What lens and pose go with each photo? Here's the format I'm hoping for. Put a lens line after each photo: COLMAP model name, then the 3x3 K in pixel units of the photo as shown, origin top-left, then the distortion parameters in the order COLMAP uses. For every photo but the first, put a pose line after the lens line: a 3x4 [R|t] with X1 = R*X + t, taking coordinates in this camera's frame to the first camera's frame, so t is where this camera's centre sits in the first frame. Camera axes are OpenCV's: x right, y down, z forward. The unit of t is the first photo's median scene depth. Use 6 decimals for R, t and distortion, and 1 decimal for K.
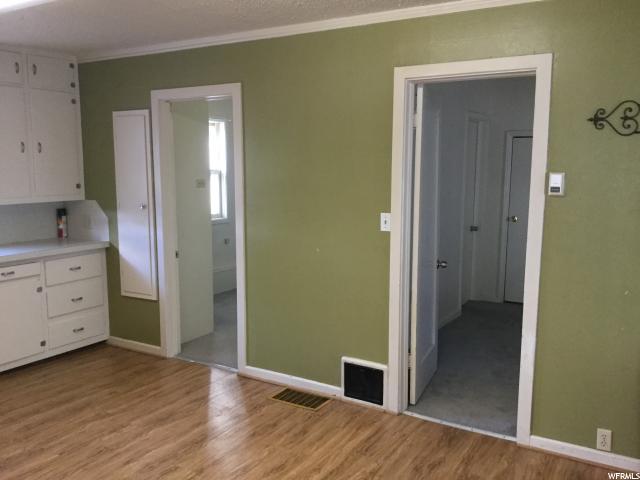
lens RADIAL K [[574.0, 0, 321.0], [0, 574.0, 240.0], [0, 0, 1]] dist [-0.016495, -0.005983]
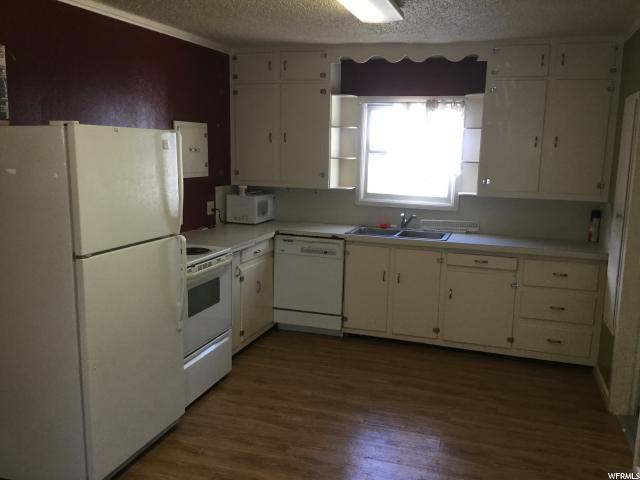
lens RADIAL K [[574.0, 0, 321.0], [0, 574.0, 240.8], [0, 0, 1]] dist [-0.016495, -0.005983]
pose [[0.210897, 0.161821, -0.964021, 0.377714], [-0.152742, 0.979544, 0.131012, -0.067839], [0.965501, 0.119616, 0.231300, 0.438276]]
